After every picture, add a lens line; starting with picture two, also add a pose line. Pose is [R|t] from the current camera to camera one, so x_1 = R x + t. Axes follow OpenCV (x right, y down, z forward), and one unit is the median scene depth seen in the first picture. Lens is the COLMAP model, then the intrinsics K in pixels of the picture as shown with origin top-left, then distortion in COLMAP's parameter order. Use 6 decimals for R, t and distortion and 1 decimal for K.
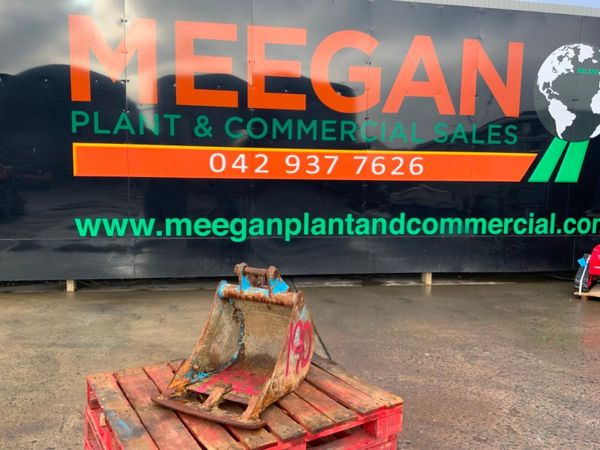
lens RADIAL K [[496.4, 0, 300.0], [0, 496.4, 225.0], [0, 0, 1]] dist [0.090811, -0.172590]
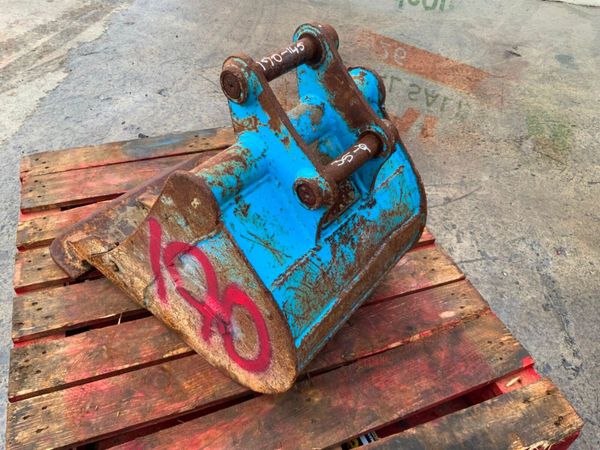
lens RADIAL K [[497.0, 0, 295.9], [0, 497.0, 223.5], [0, 0, 1]] dist [0.084966, -0.162481]
pose [[-0.217797, 0.634207, -0.741853, 0.202570], [-0.156227, 0.727645, 0.667927, -0.042158], [0.963409, 0.261370, -0.059398, 1.021293]]
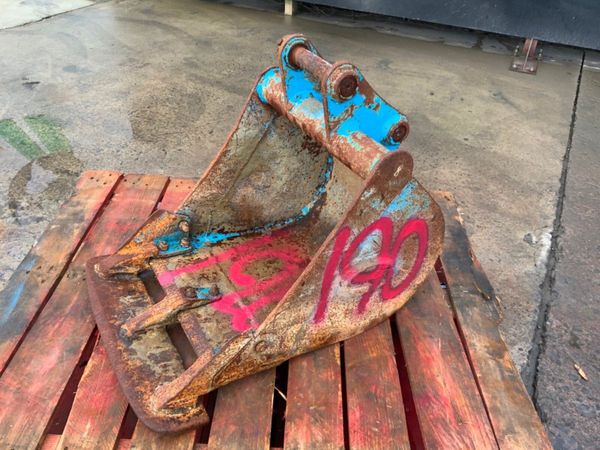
lens RADIAL K [[496.4, 0, 300.0], [0, 496.4, 225.0], [0, 0, 1]] dist [0.090811, -0.172590]
pose [[0.827581, 0.352699, -0.436707, 0.113371], [-0.092612, 0.853090, 0.513479, 0.000297], [0.553654, -0.384501, 0.738665, 0.636376]]
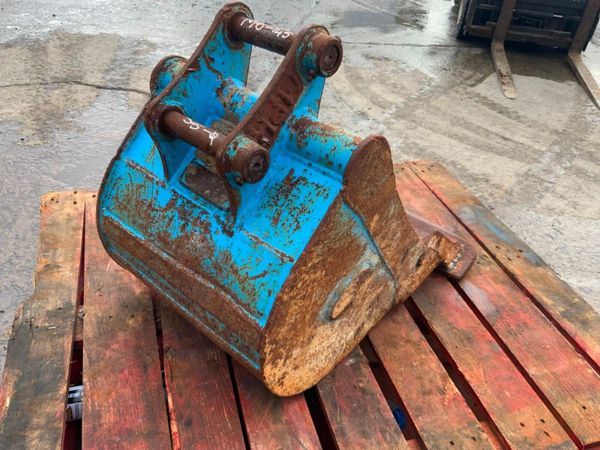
lens RADIAL K [[496.4, 0, 300.0], [0, 496.4, 225.0], [0, 0, 1]] dist [0.090811, -0.172590]
pose [[-0.955230, -0.229276, 0.186999, -0.181962], [-0.052402, 0.753156, 0.655751, -0.022686], [-0.291187, 0.616594, -0.731452, 1.253228]]
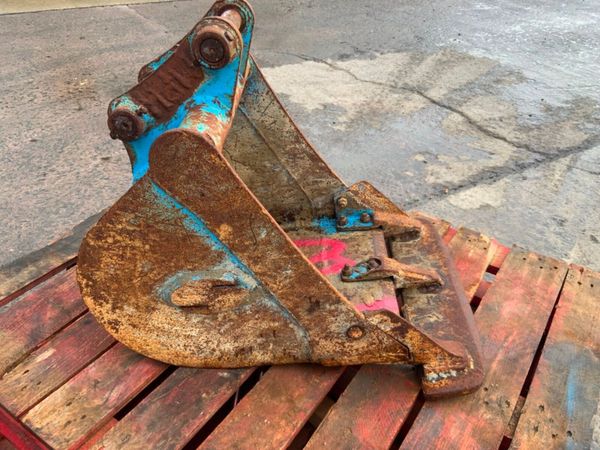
lens RADIAL K [[496.4, 0, 300.0], [0, 496.4, 225.0], [0, 0, 1]] dist [0.090811, -0.172590]
pose [[-0.408344, -0.546559, 0.731115, -0.399835], [0.049747, 0.786419, 0.615687, -0.004013], [-0.911471, 0.287783, -0.293940, 1.054383]]
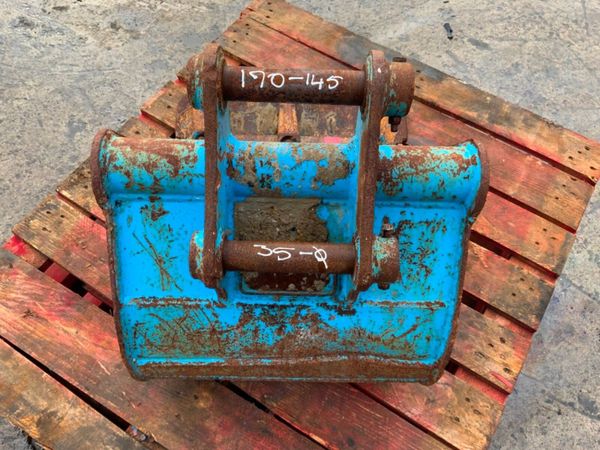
lens RADIAL K [[496.4, 0, 300.0], [0, 496.4, 225.0], [0, 0, 1]] dist [0.090811, -0.172590]
pose [[-0.904818, 0.344332, -0.250481, -0.013938], [-0.098072, 0.403916, 0.909524, -0.073289], [0.414351, 0.847519, -0.331700, 1.087081]]
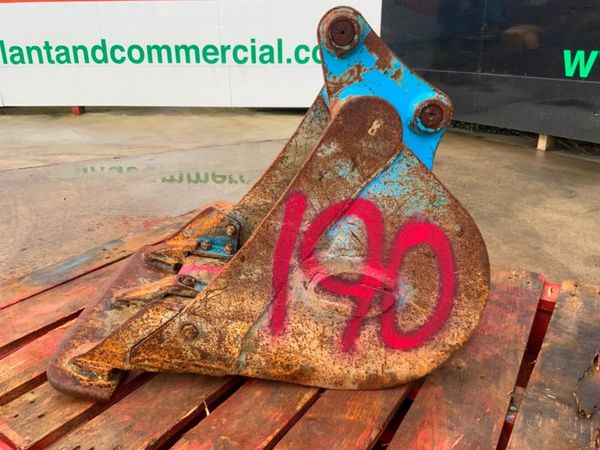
lens RADIAL K [[496.2, 0, 298.7], [0, 496.2, 226.5], [0, 0, 1]] dist [0.084234, -0.155420]
pose [[0.410607, 0.307491, -0.858400, 0.229124], [-0.089831, 0.950484, 0.297507, 0.116816], [0.907377, -0.045048, 0.417898, 0.799952]]
